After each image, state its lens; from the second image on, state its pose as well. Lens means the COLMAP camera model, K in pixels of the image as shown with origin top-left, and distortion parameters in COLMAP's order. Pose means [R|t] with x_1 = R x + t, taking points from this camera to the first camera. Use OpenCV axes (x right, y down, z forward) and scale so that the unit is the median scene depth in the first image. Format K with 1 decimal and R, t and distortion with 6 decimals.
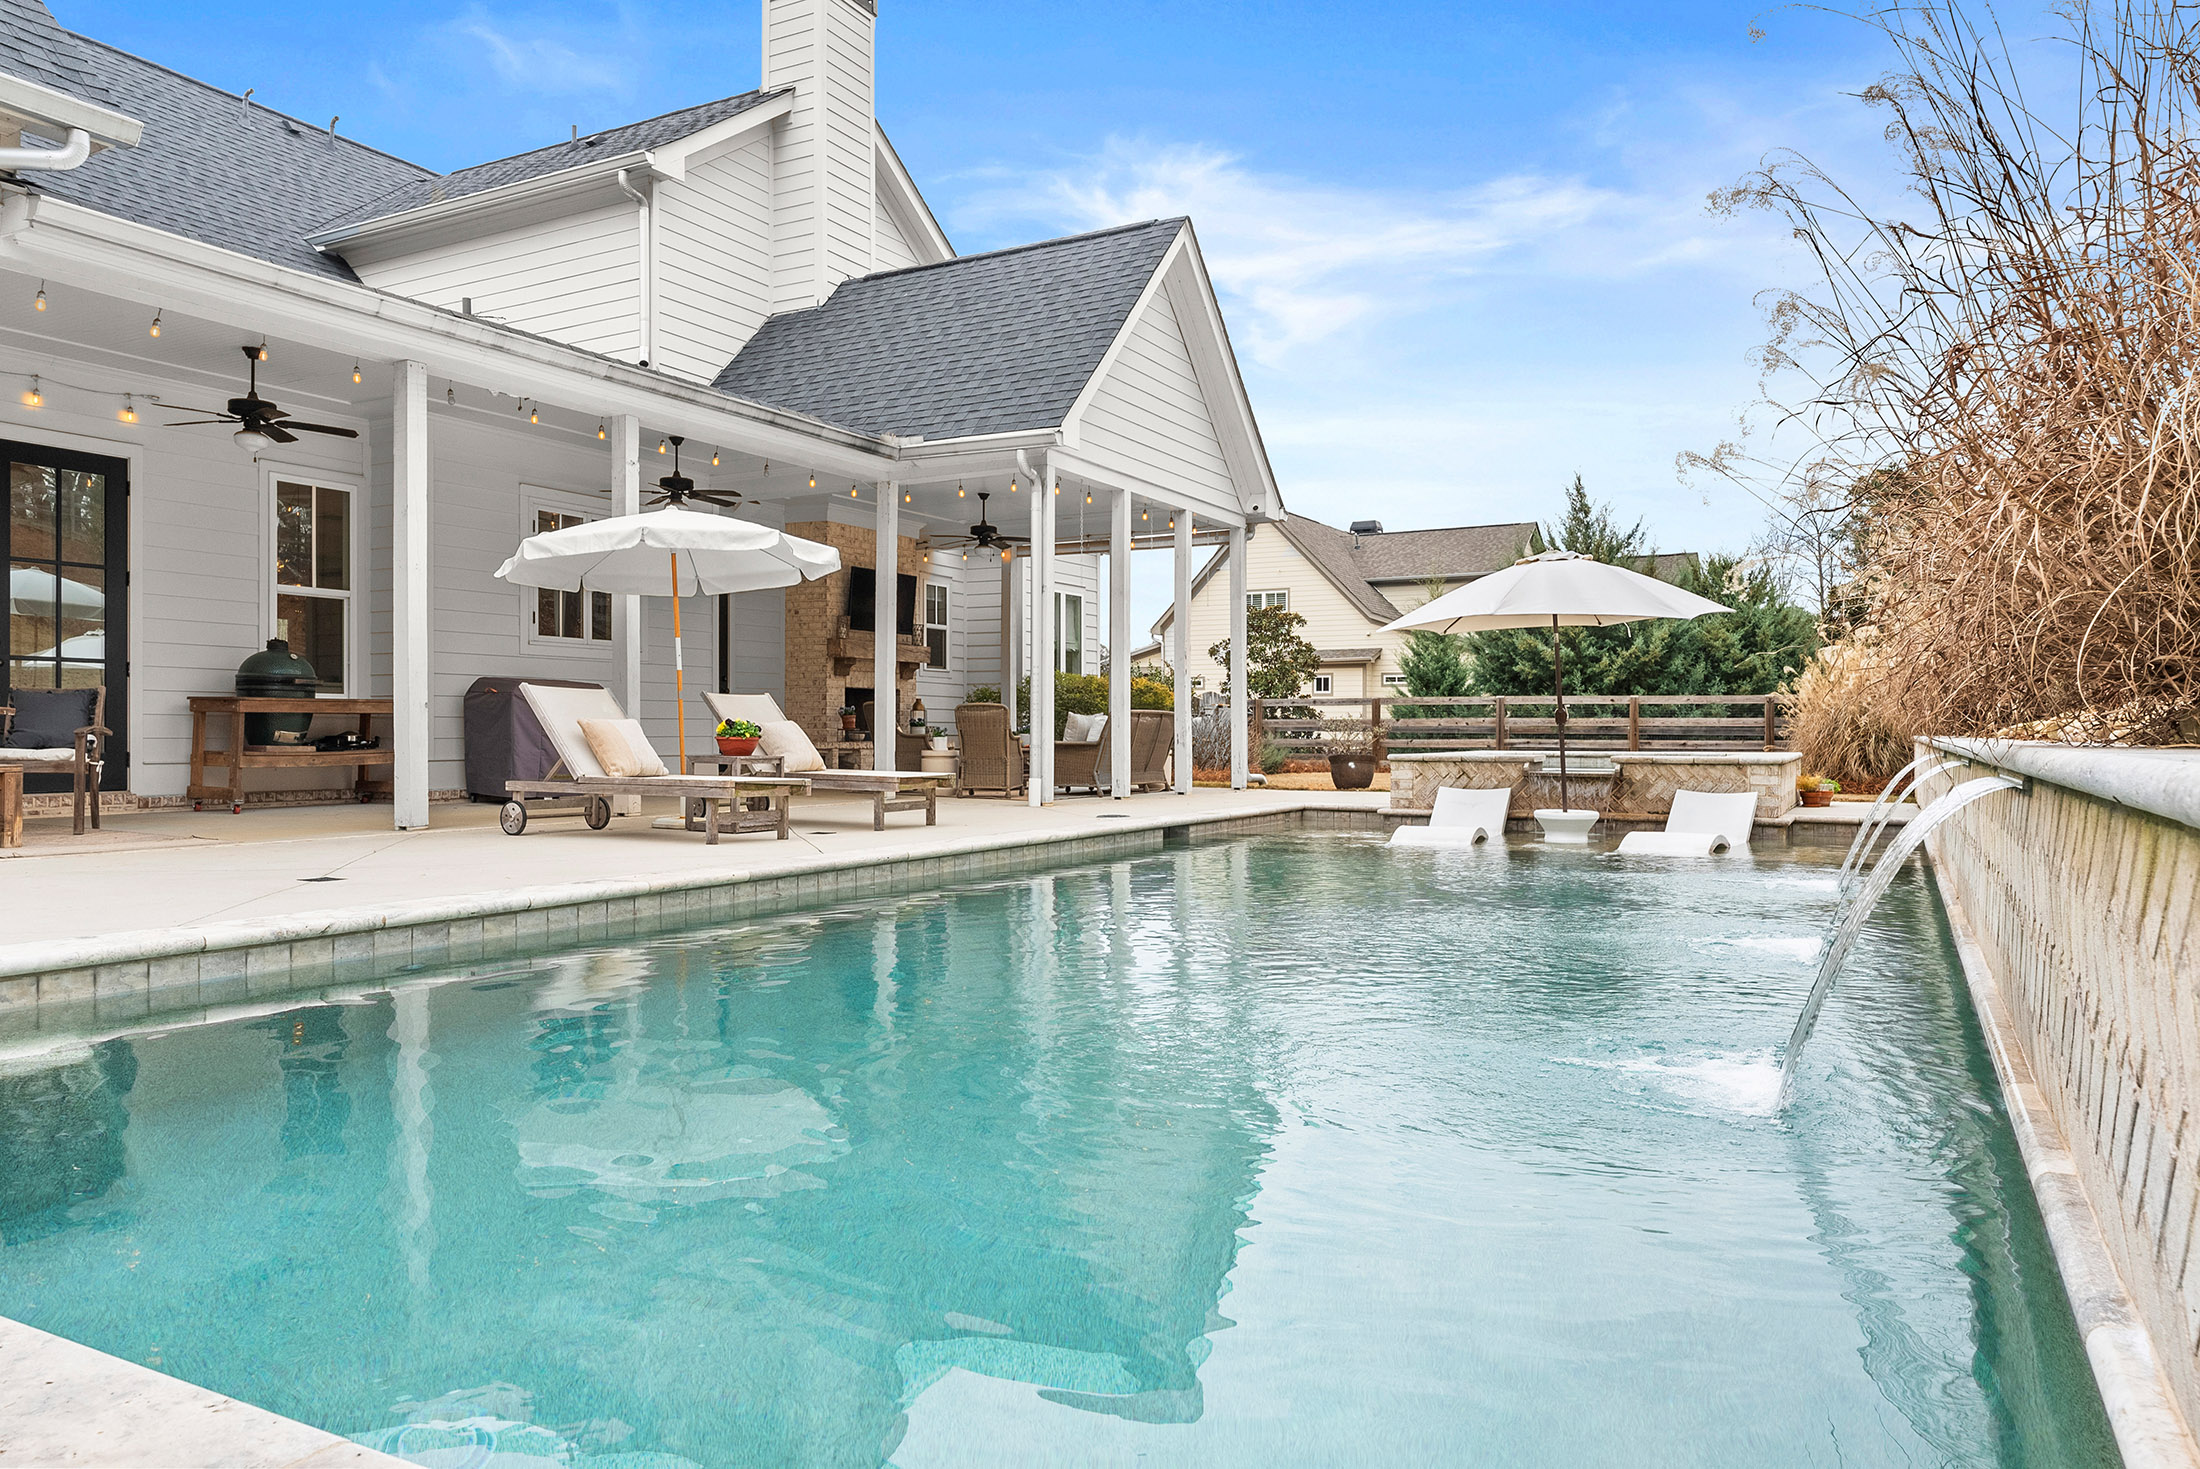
lens RADIAL K [[1444.9, 0, 1103.3], [0, 1444.9, 736.3], [0, 0, 1]] dist [-0.000768, -0.000989]
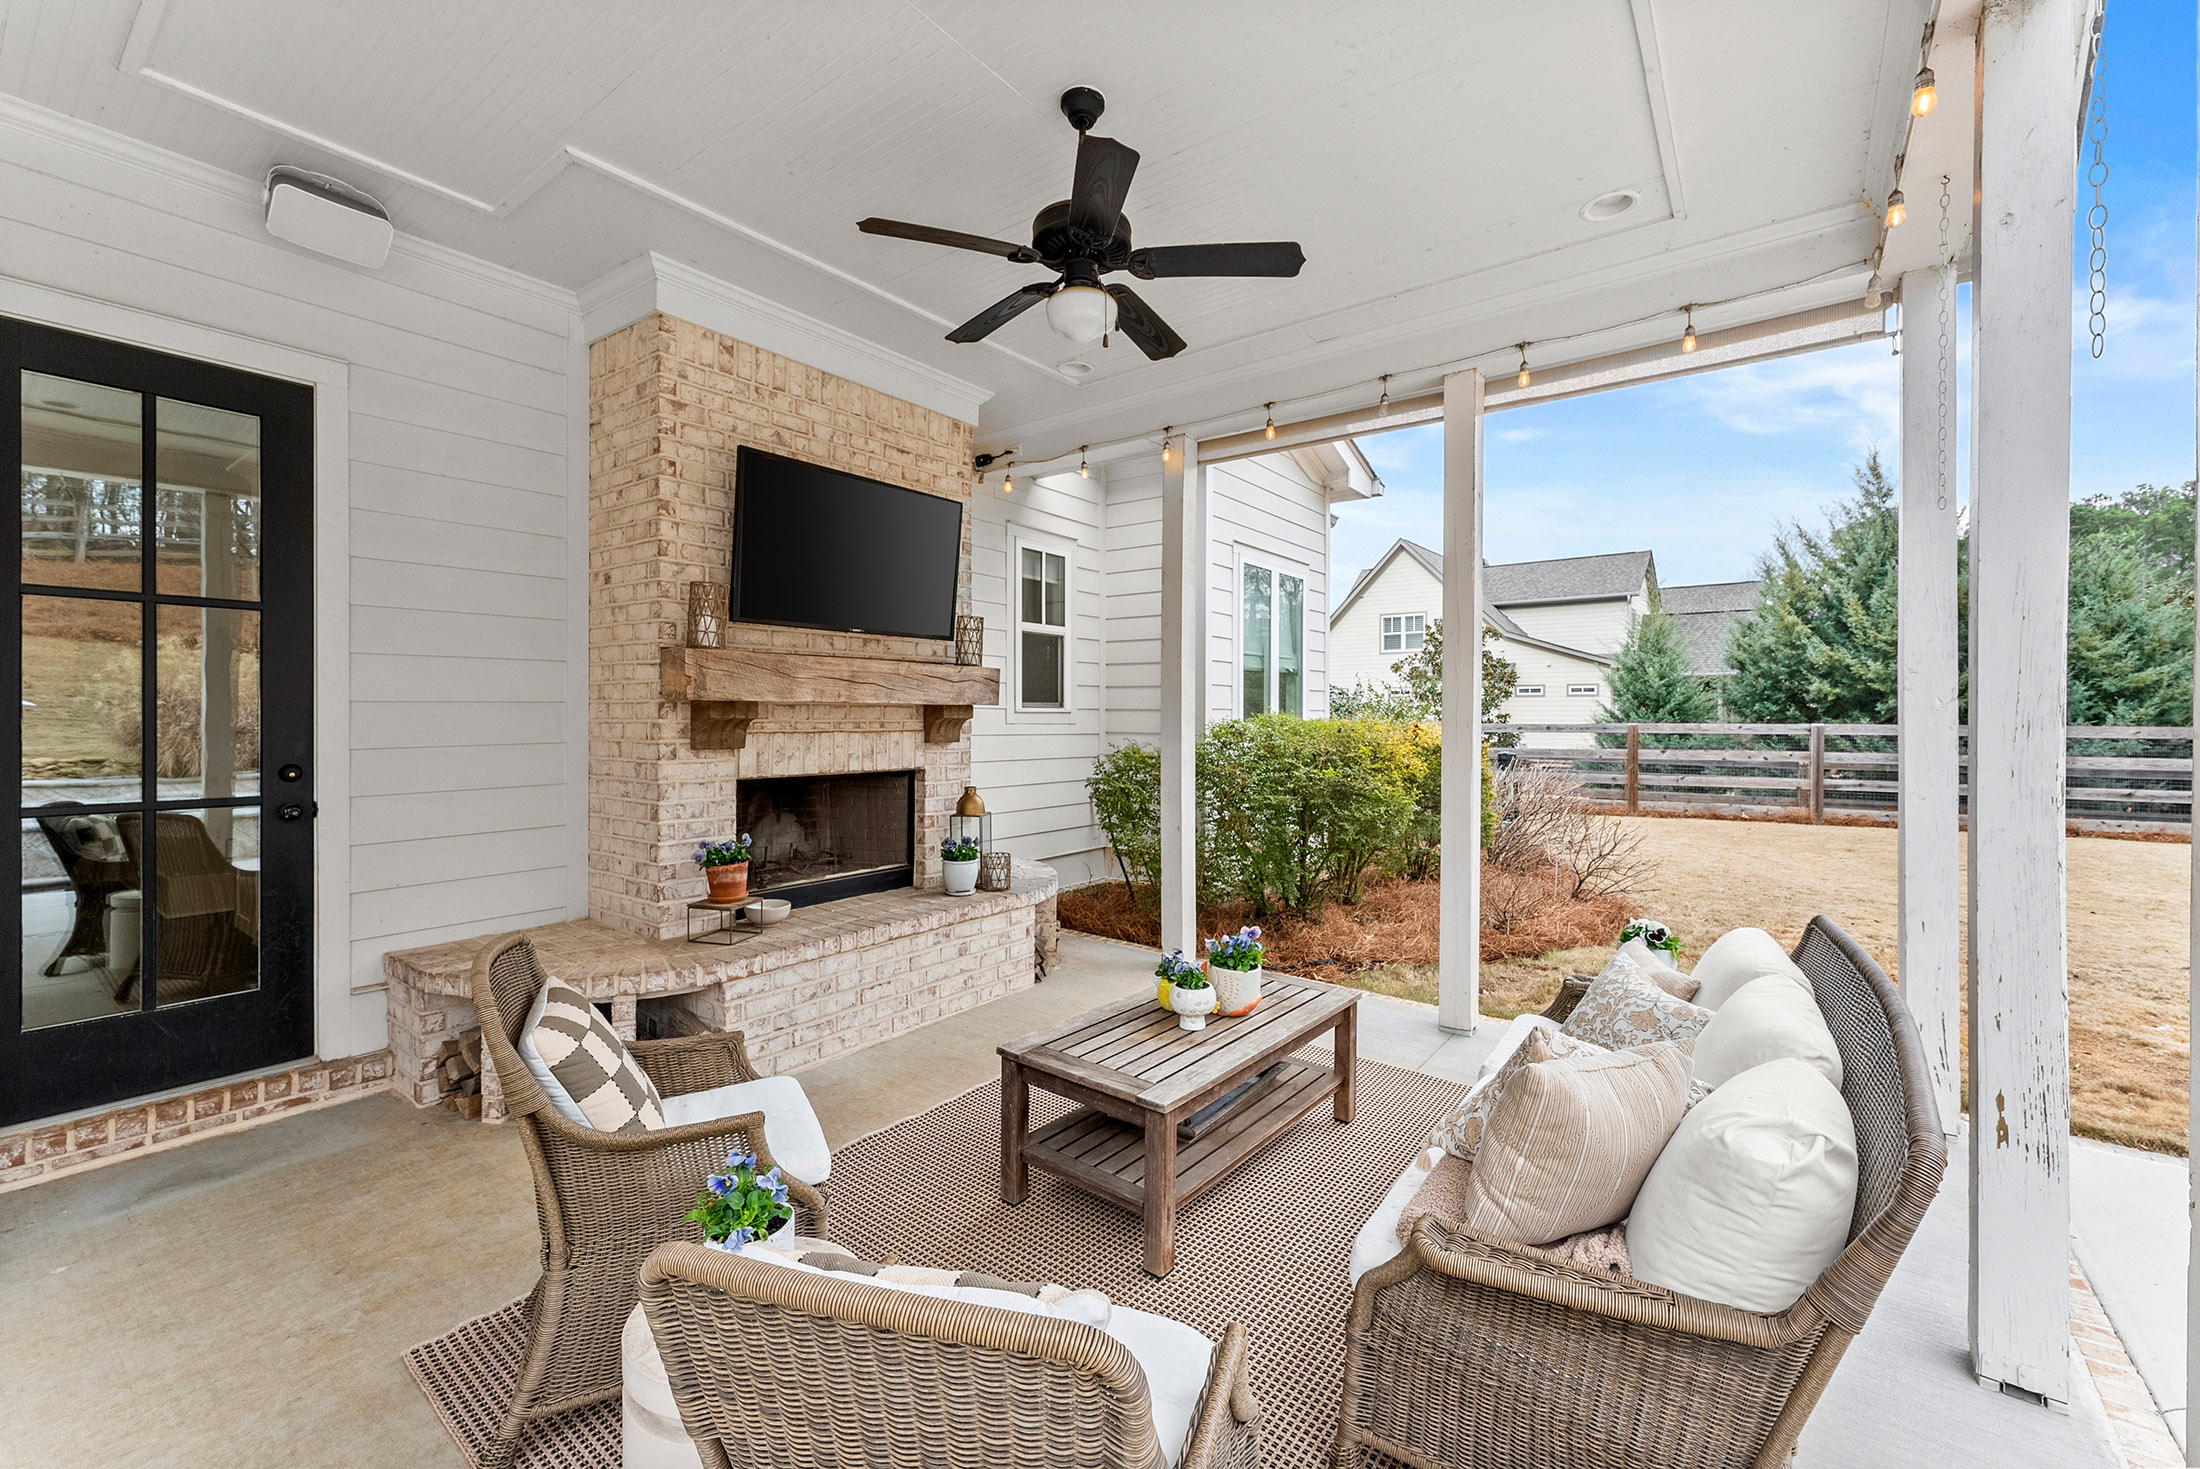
lens RADIAL K [[898.3, 0, 1109.5], [0, 898.3, 727.8], [0, 0, 1]] dist [-0.002197, -0.000116]
pose [[0.990213, 0.005714, -0.139447, -0.044901], [-0.004315, 0.999937, 0.010333, -0.042961], [0.139498, -0.009630, 0.990176, 0.675316]]
